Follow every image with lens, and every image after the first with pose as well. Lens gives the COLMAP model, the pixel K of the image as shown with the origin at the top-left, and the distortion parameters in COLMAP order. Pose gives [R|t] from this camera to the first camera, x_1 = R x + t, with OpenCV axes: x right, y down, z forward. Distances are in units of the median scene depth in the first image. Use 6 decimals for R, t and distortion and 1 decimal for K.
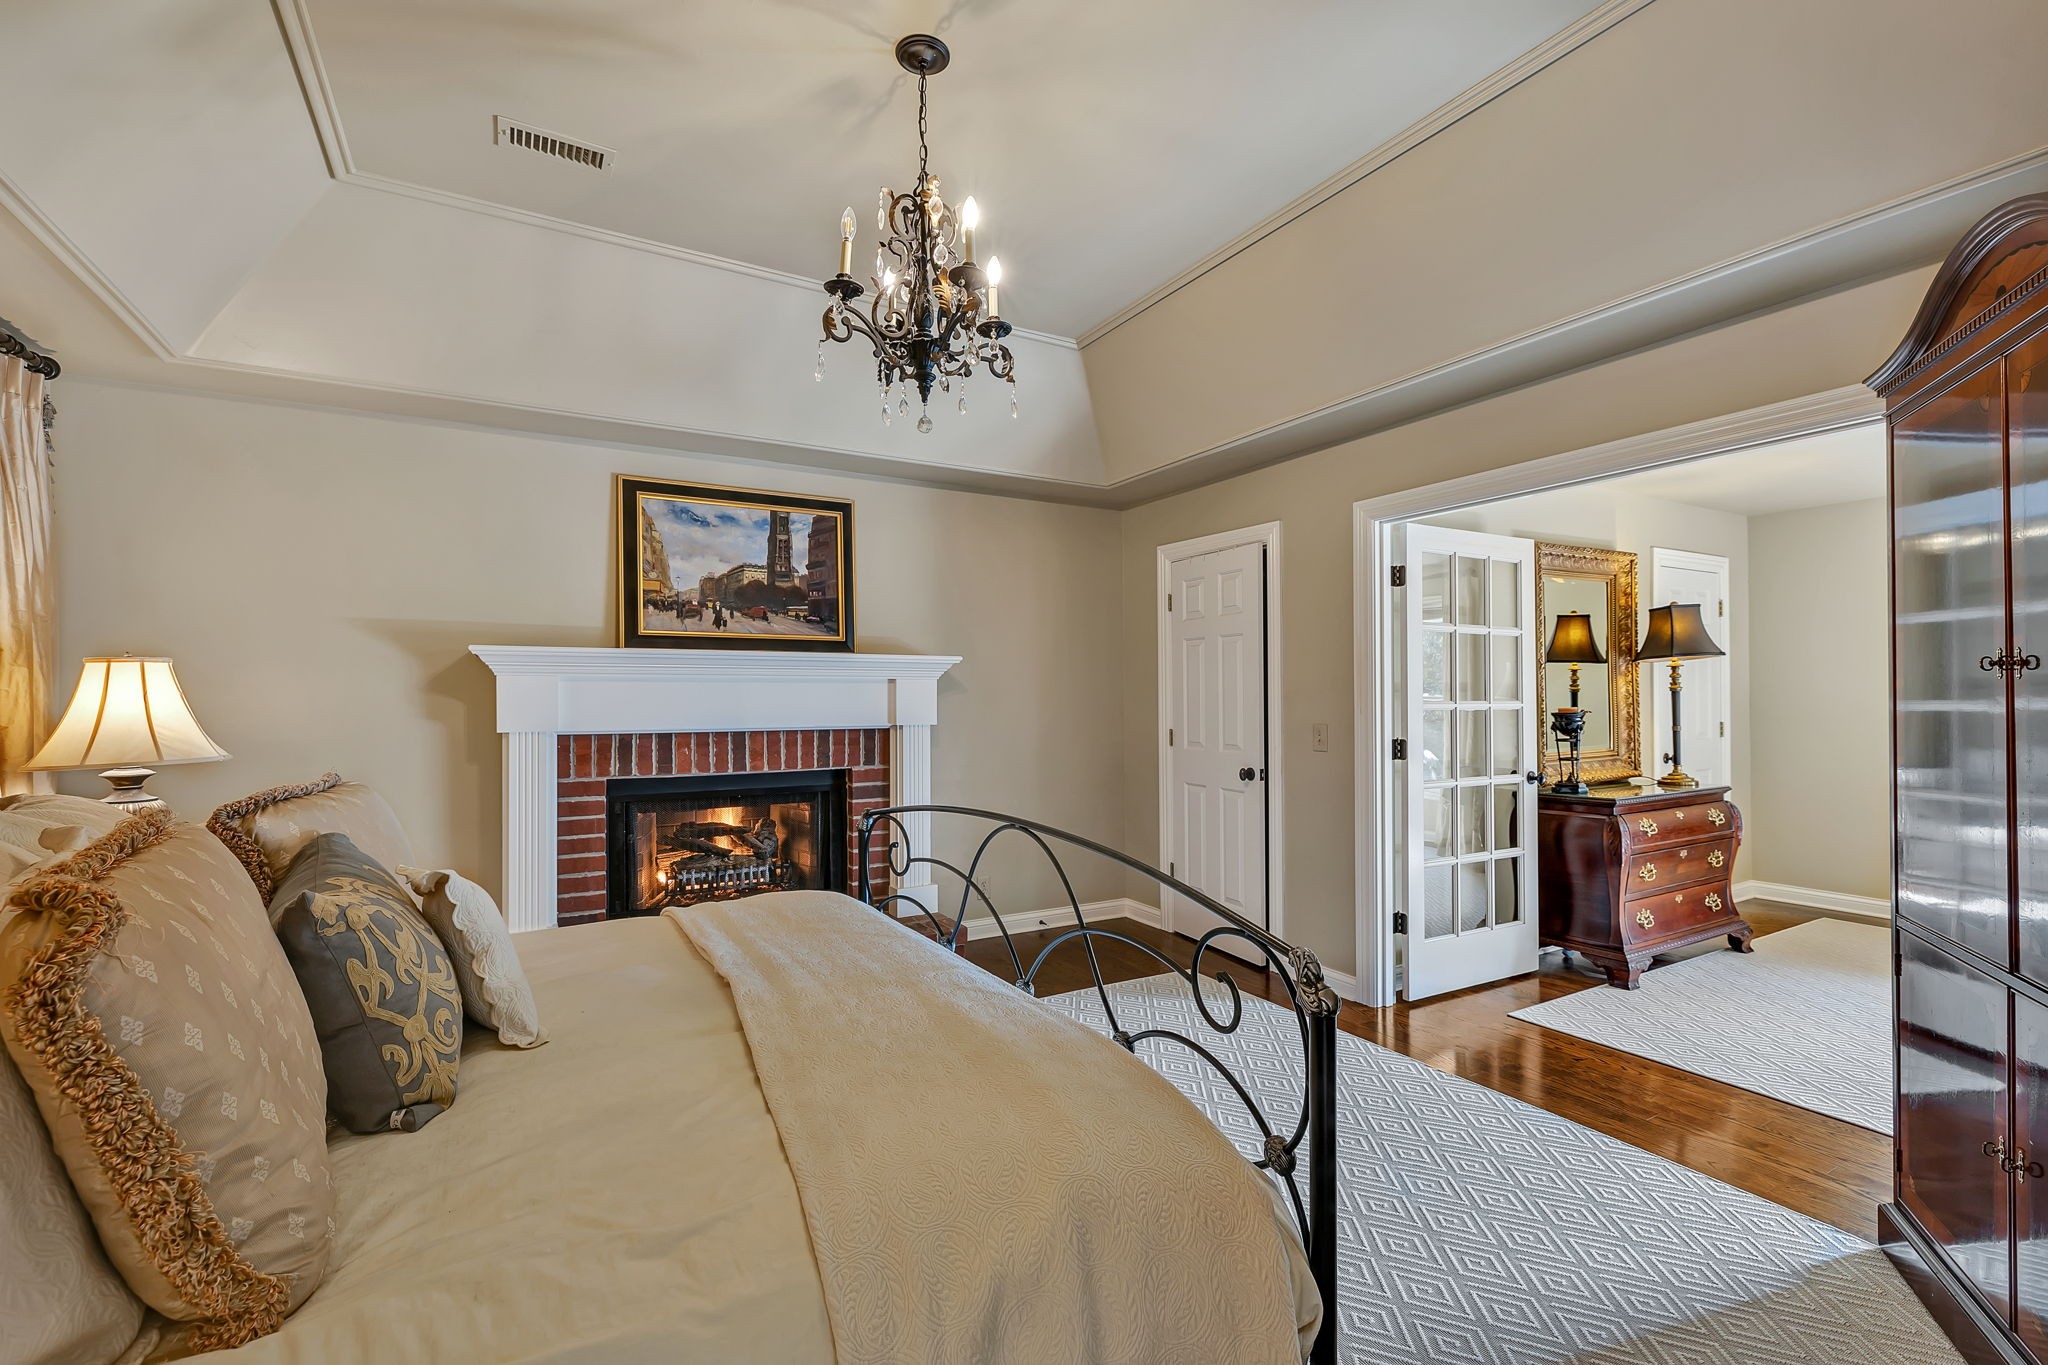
lens RADIAL K [[878.1, 0, 1020.8], [0, 878.1, 669.4], [0, 0, 1]] dist [0.003275, 0.000342]
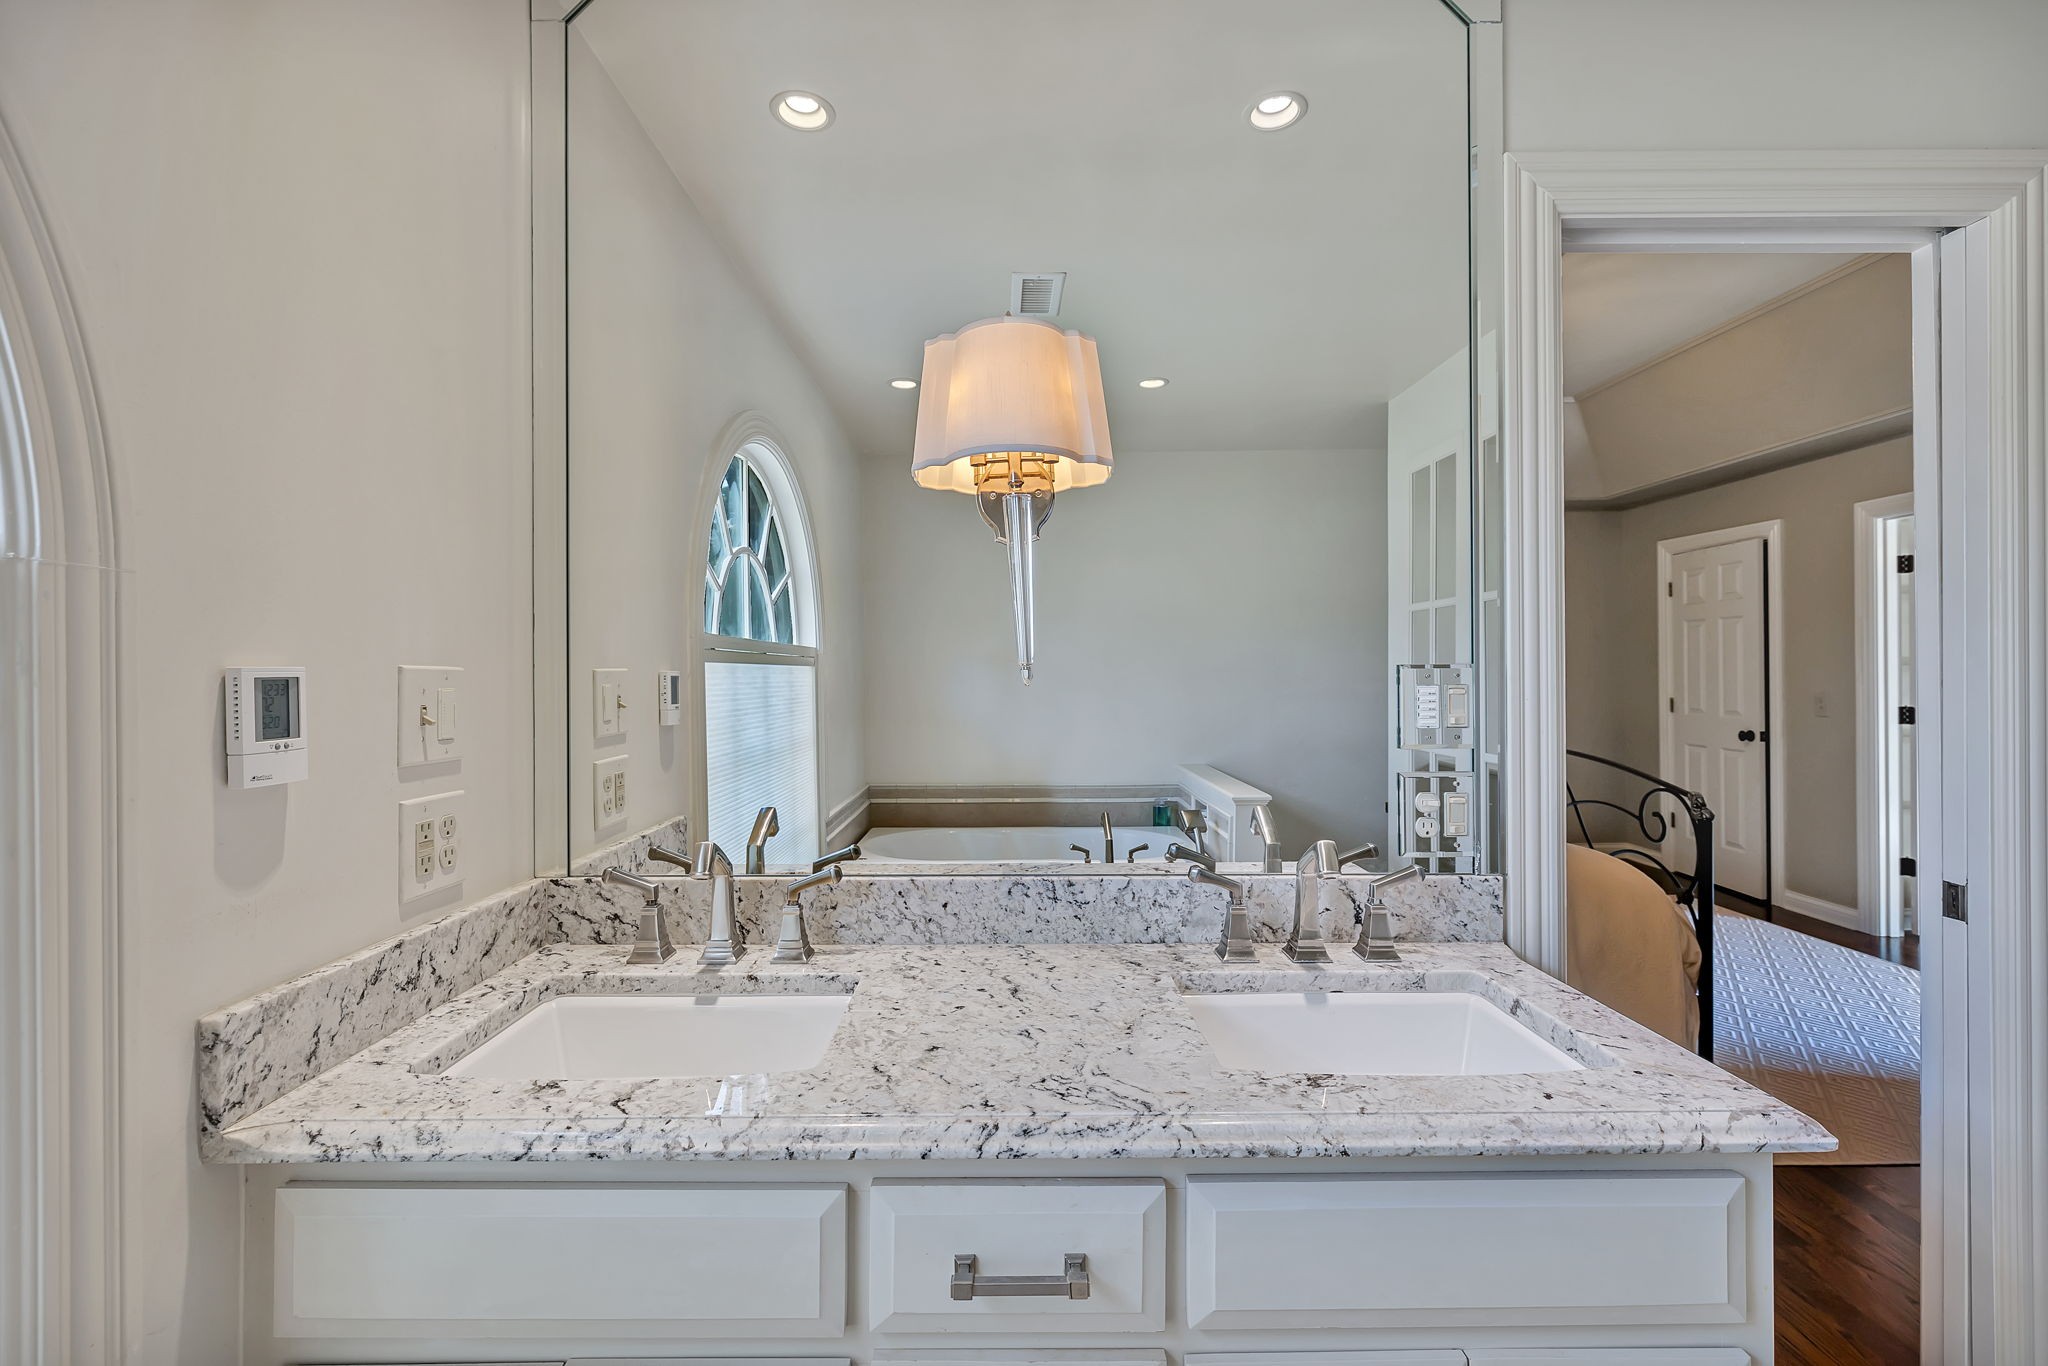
lens RADIAL K [[878.1, 0, 1020.8], [0, 878.1, 669.9], [0, 0, 1]] dist [0.003275, 0.000342]
pose [[0.873682, -0.002563, -0.486490, -0.018884], [0.017026, 0.999535, 0.025311, -0.015816], [0.486199, -0.030397, 0.873319, -0.520042]]
